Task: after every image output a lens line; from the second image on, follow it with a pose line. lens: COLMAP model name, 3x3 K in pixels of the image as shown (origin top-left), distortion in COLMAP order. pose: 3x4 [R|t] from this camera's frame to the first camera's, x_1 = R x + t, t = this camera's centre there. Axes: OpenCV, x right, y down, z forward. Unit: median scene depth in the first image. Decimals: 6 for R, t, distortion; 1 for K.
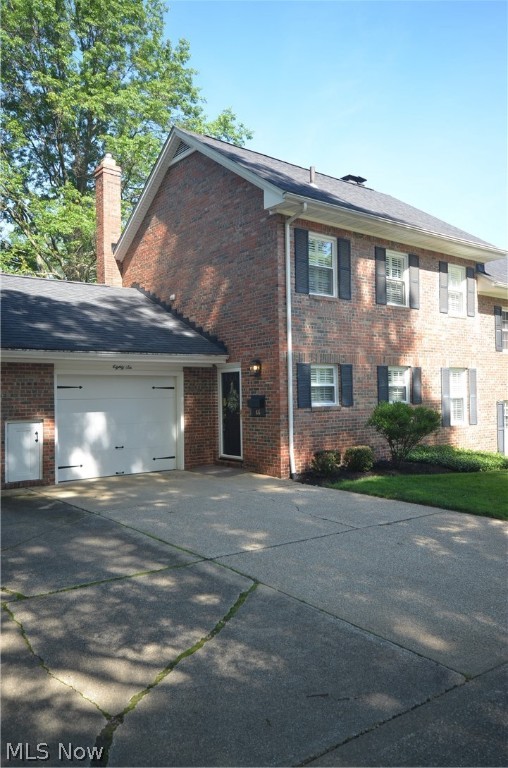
lens RADIAL K [[603.6, 0, 274.1], [0, 603.6, 398.5], [0, 0, 1]] dist [0.001878, 0.013107]
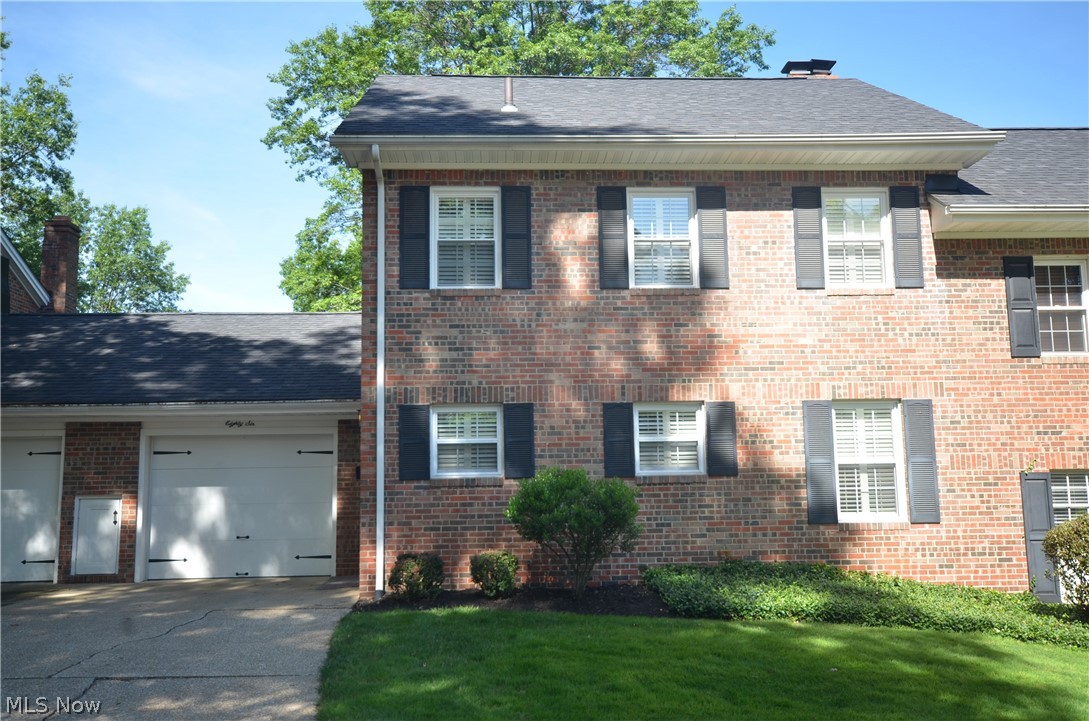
lens RADIAL K [[910.5, 0, 530.7], [0, 910.5, 389.8], [0, 0, 1]] dist [0.005834, 0.032710]
pose [[0.790095, -0.062395, -0.609800, 0.632674], [-0.000937, 0.994682, -0.102990, 0.017746], [0.612983, 0.081944, 0.785835, 0.336300]]
